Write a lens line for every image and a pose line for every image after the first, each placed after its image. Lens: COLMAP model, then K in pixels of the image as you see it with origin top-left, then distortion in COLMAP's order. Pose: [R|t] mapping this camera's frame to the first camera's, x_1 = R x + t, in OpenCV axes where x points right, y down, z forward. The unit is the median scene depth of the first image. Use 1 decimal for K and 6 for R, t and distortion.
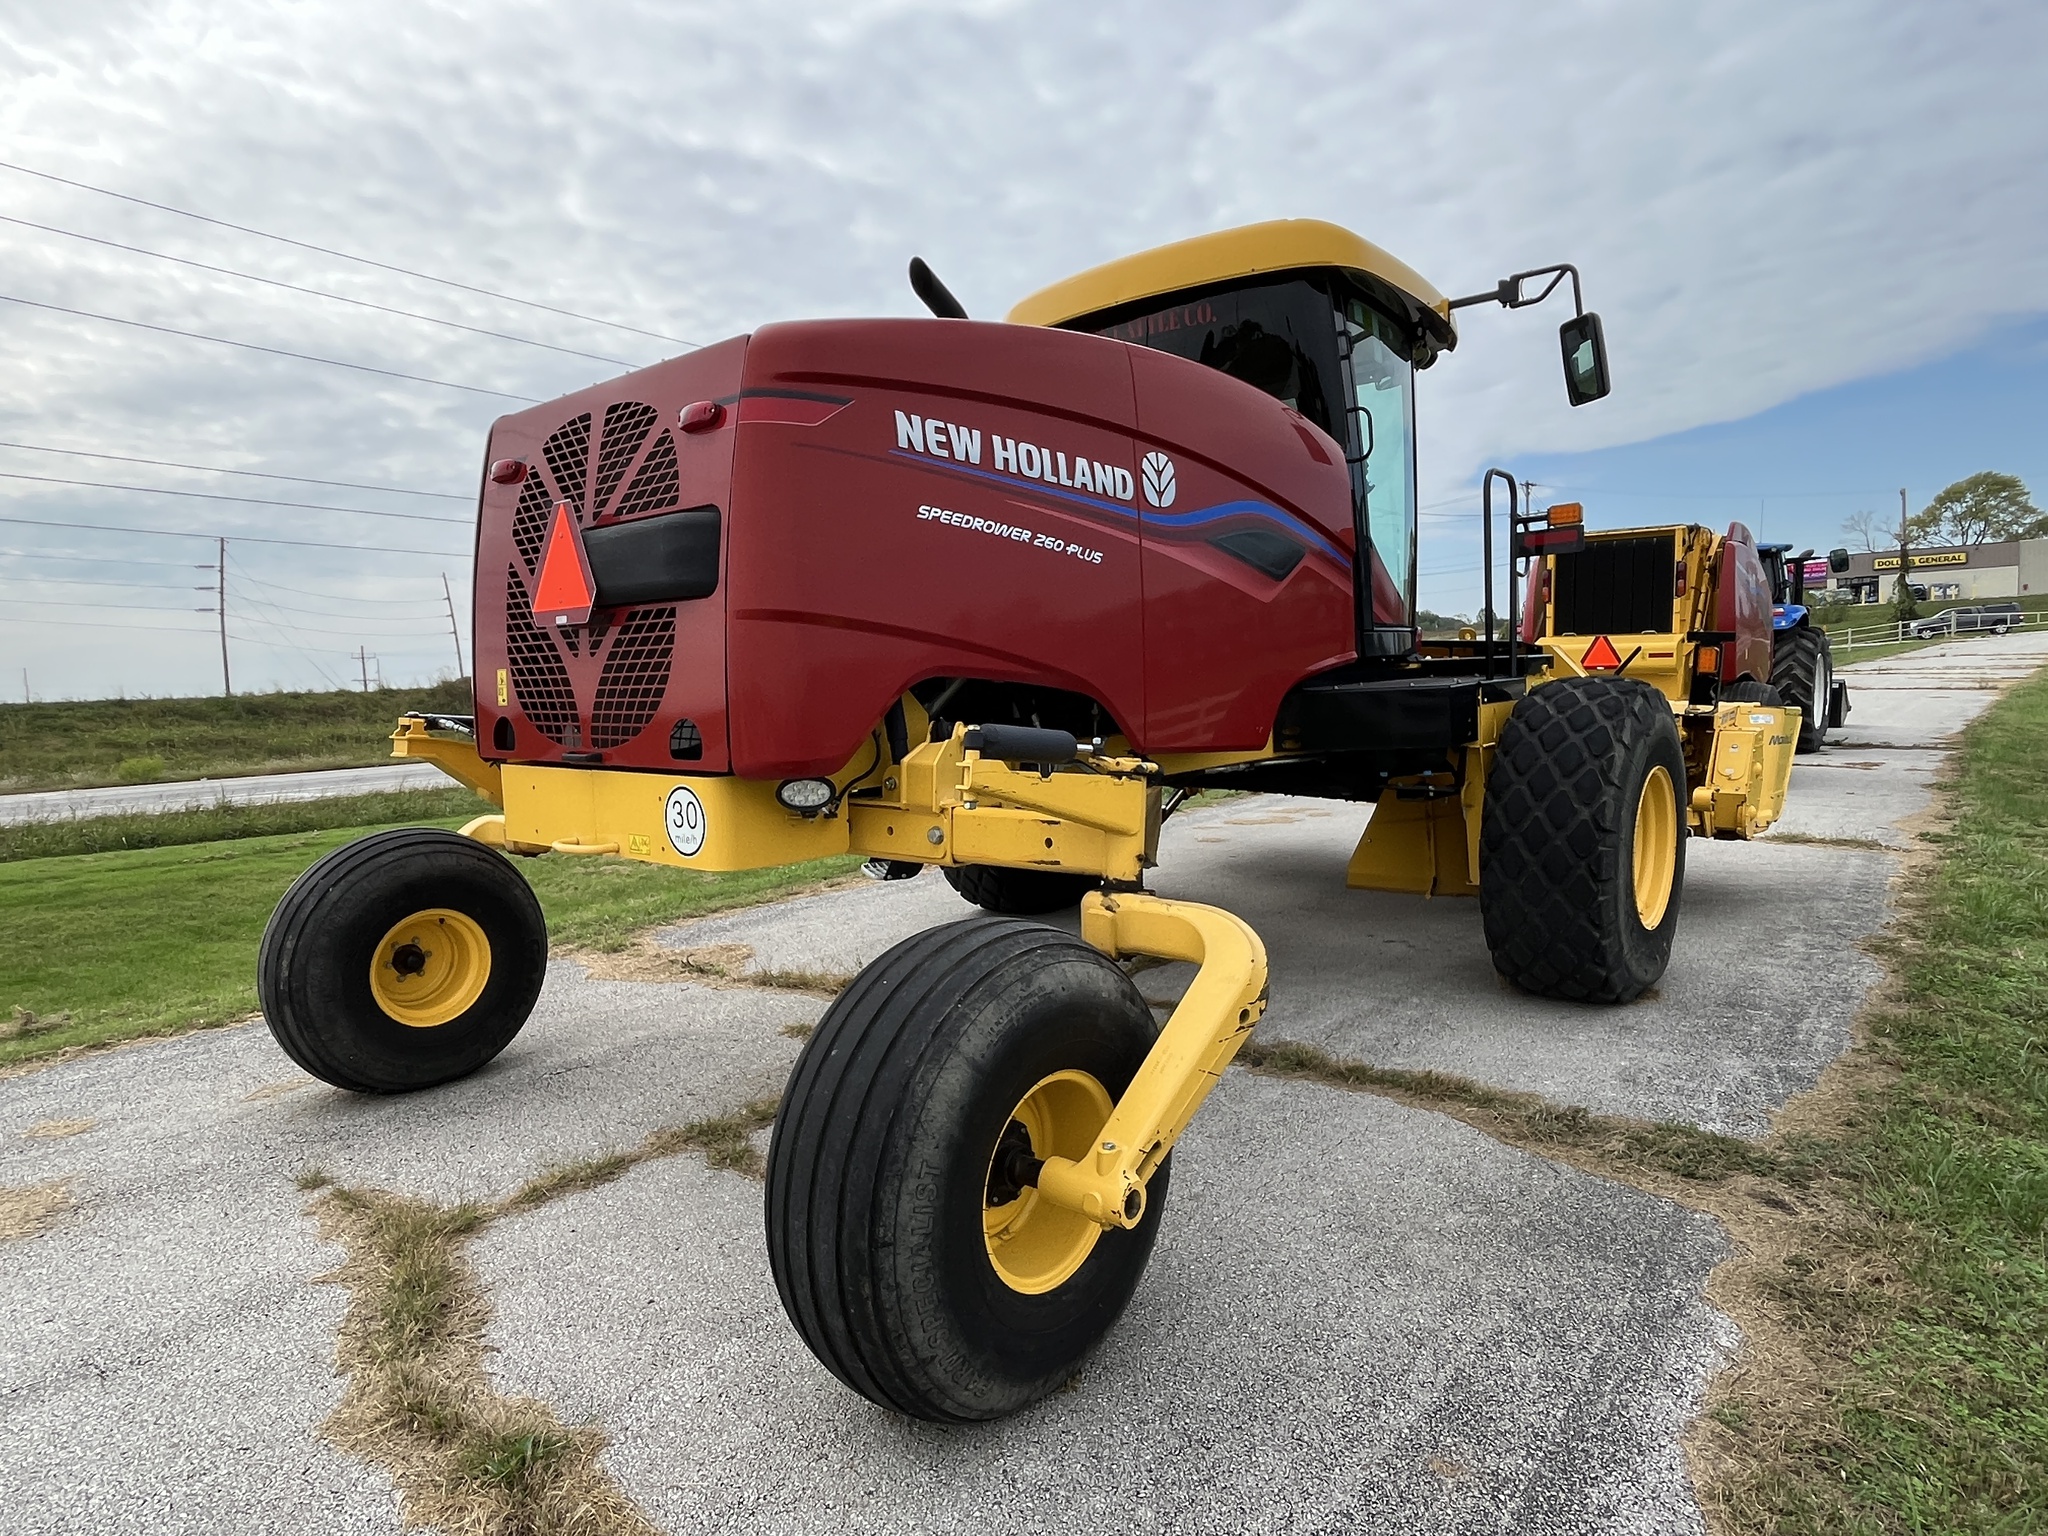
lens RADIAL K [[1185.8, 0, 1015.5], [0, 1185.8, 737.4], [0, 0, 1]] dist [-0.003480, 0.001633]
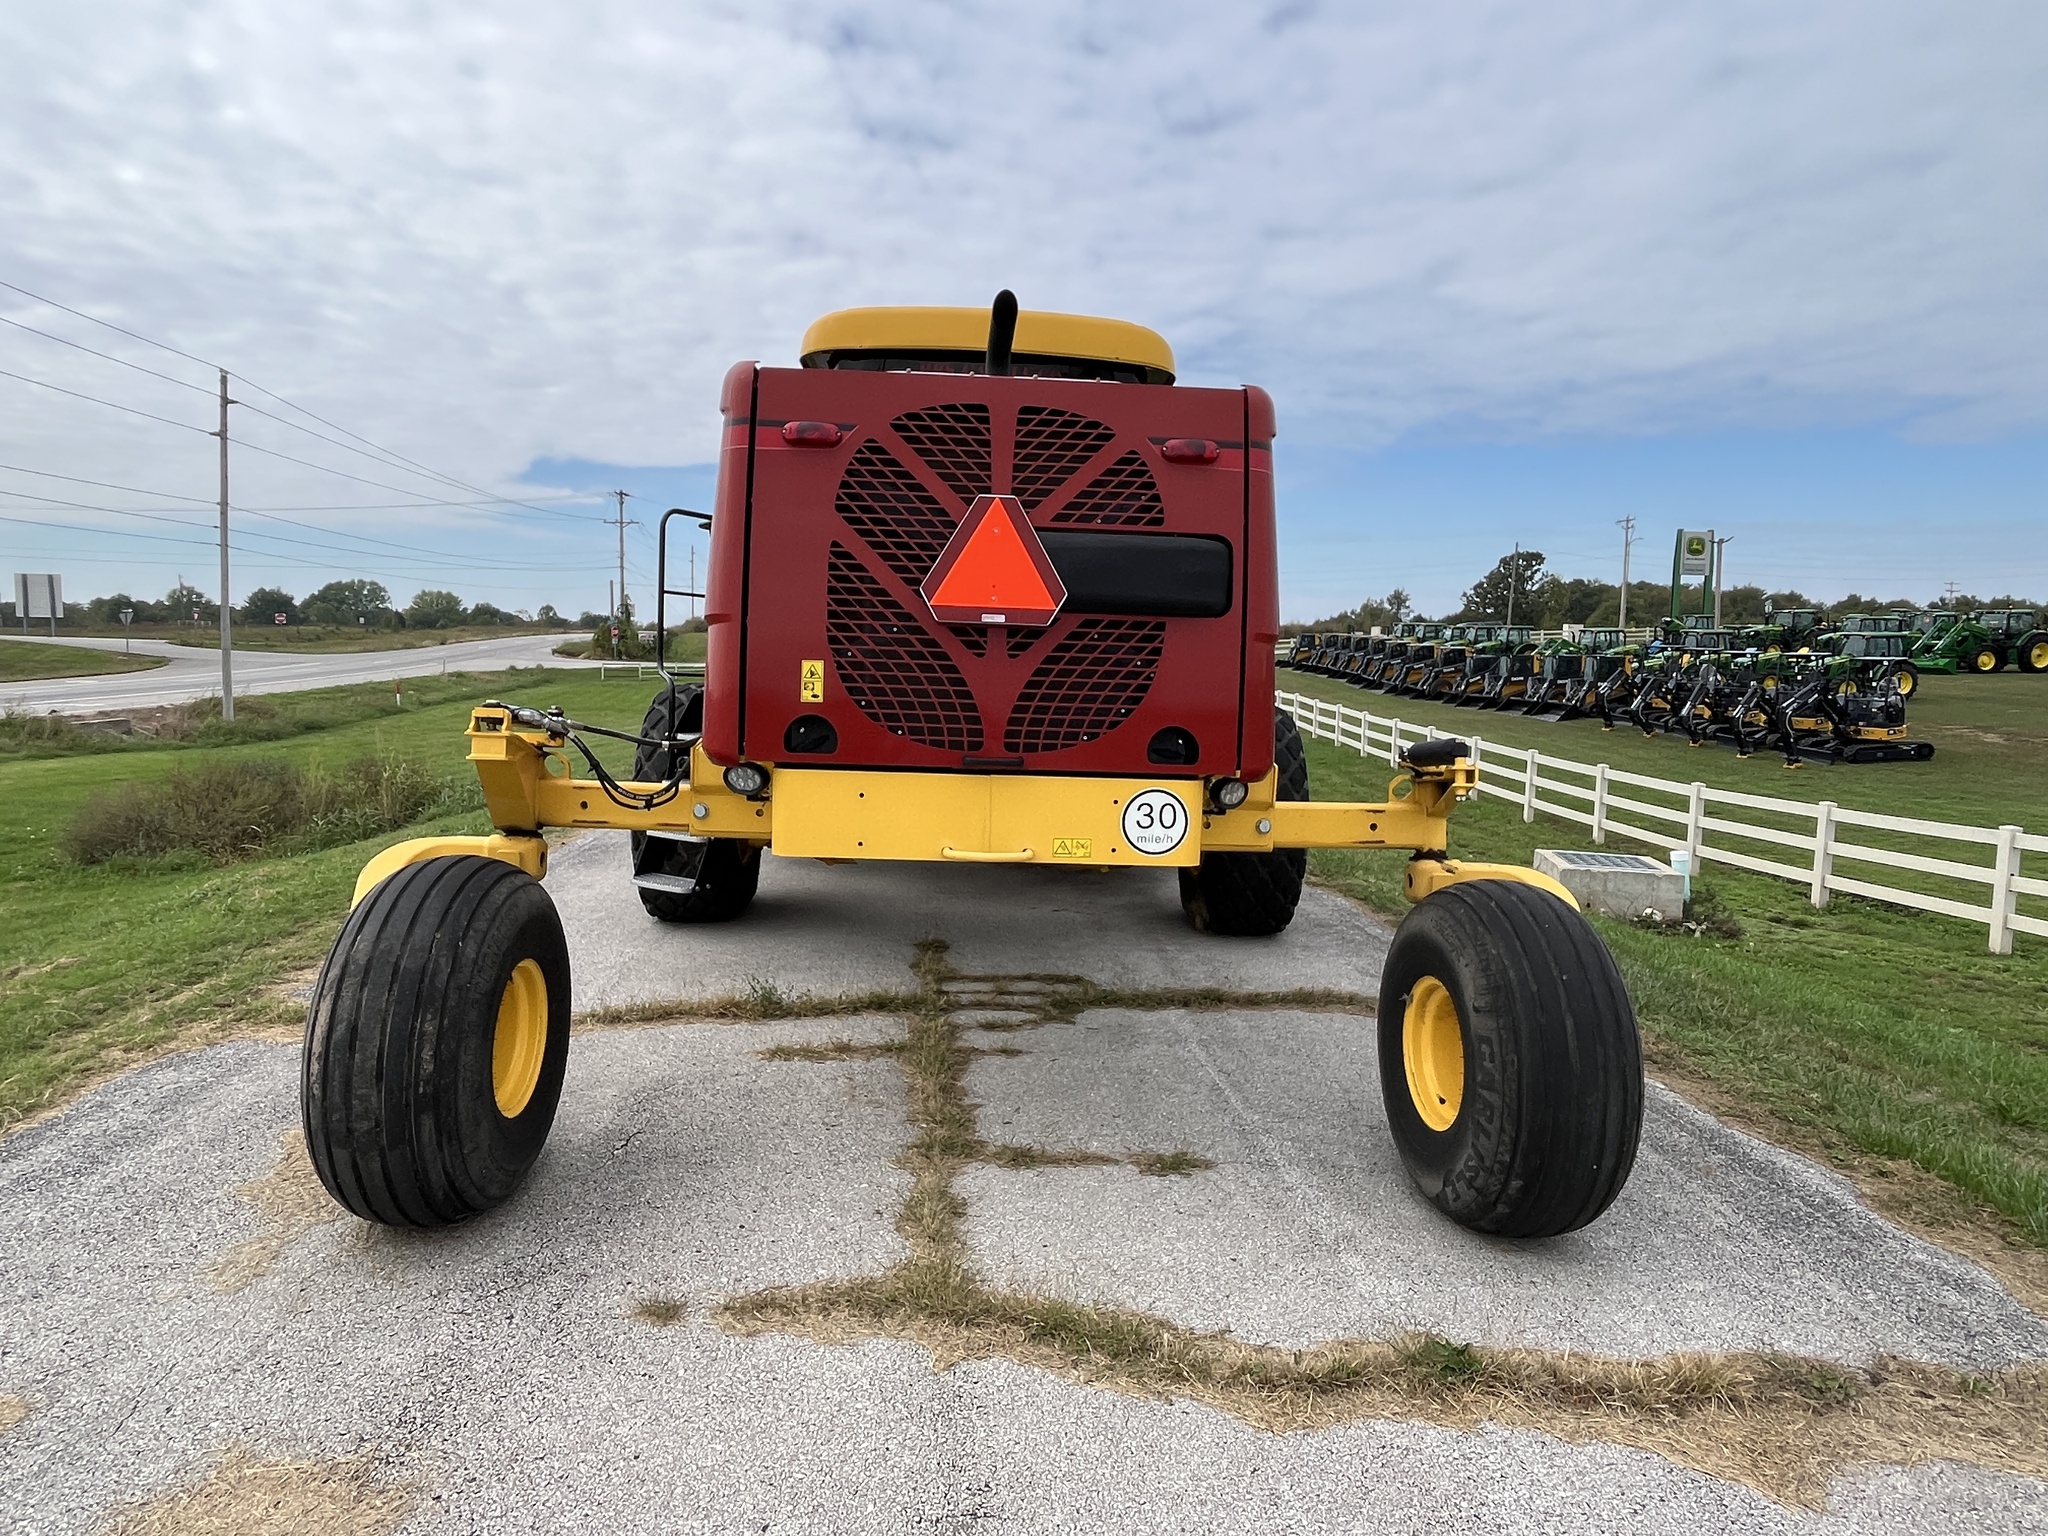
lens RADIAL K [[1176.6, 0, 1027.7], [0, 1176.6, 719.3], [0, 0, 1]] dist [-0.002510, 0.000782]
pose [[0.712812, 0.023691, 0.700955, -0.899244], [-0.014377, 0.999713, -0.019168, 0.000215], [-0.701208, 0.003586, 0.712948, 0.263839]]
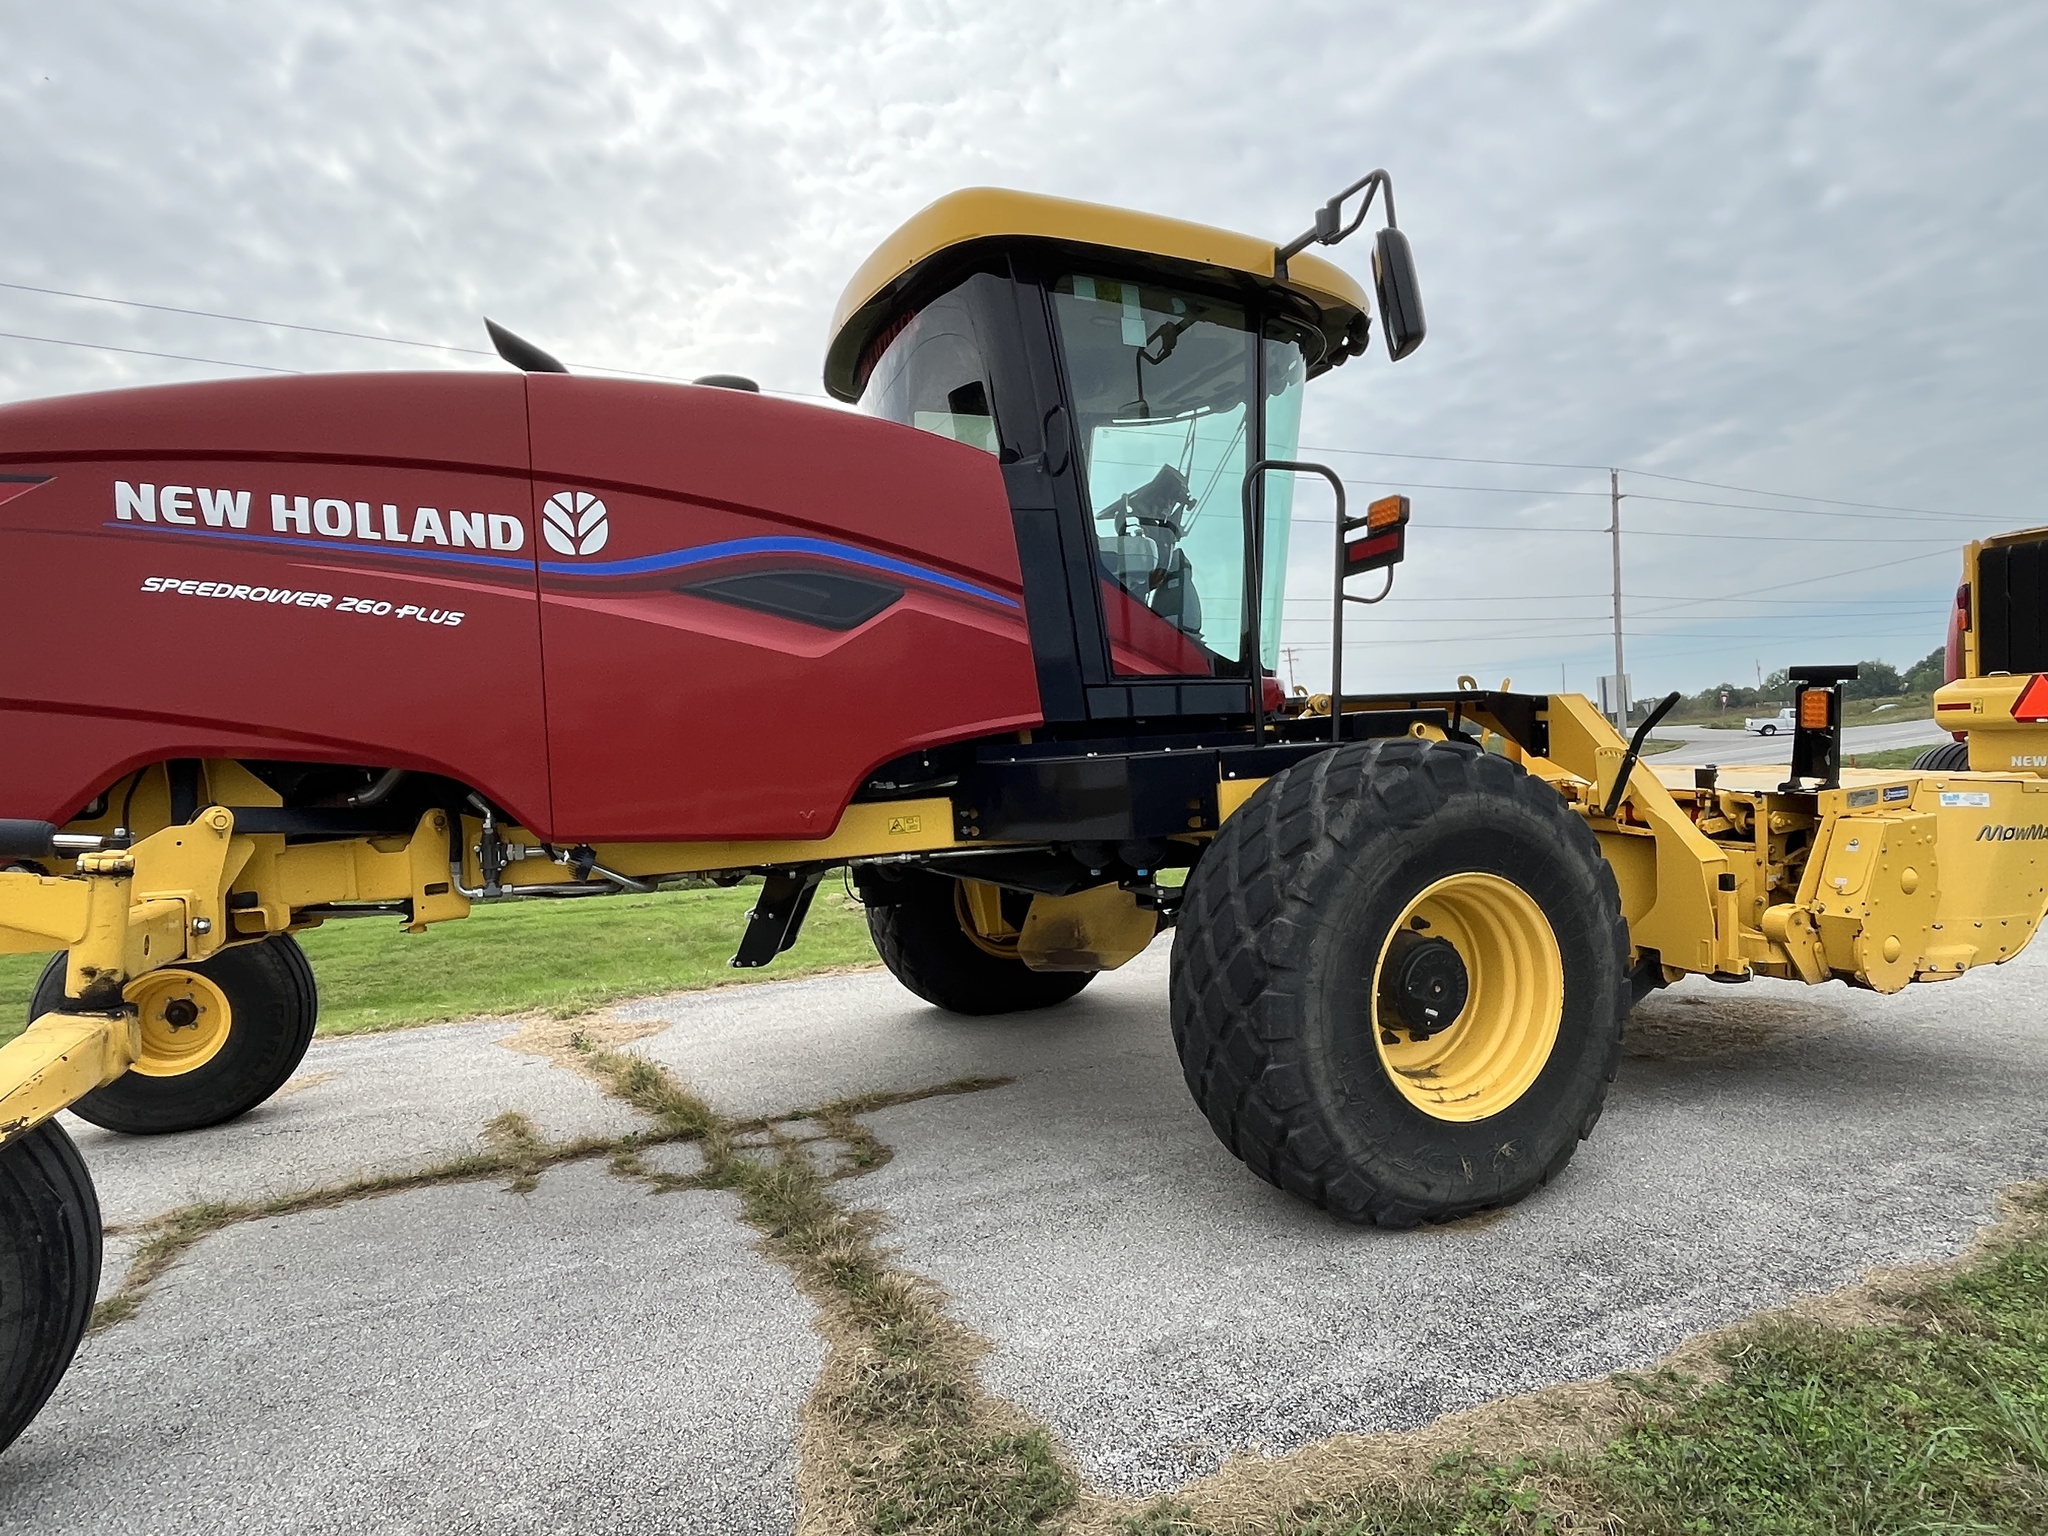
lens RADIAL K [[1185.8, 0, 1015.5], [0, 1185.8, 737.4], [0, 0, 1]] dist [-0.003480, 0.001633]
pose [[0.904072, -0.017843, -0.427008, 0.879370], [-0.006962, 0.998381, -0.056457, -0.018490], [0.427324, 0.054014, 0.902483, 0.418492]]
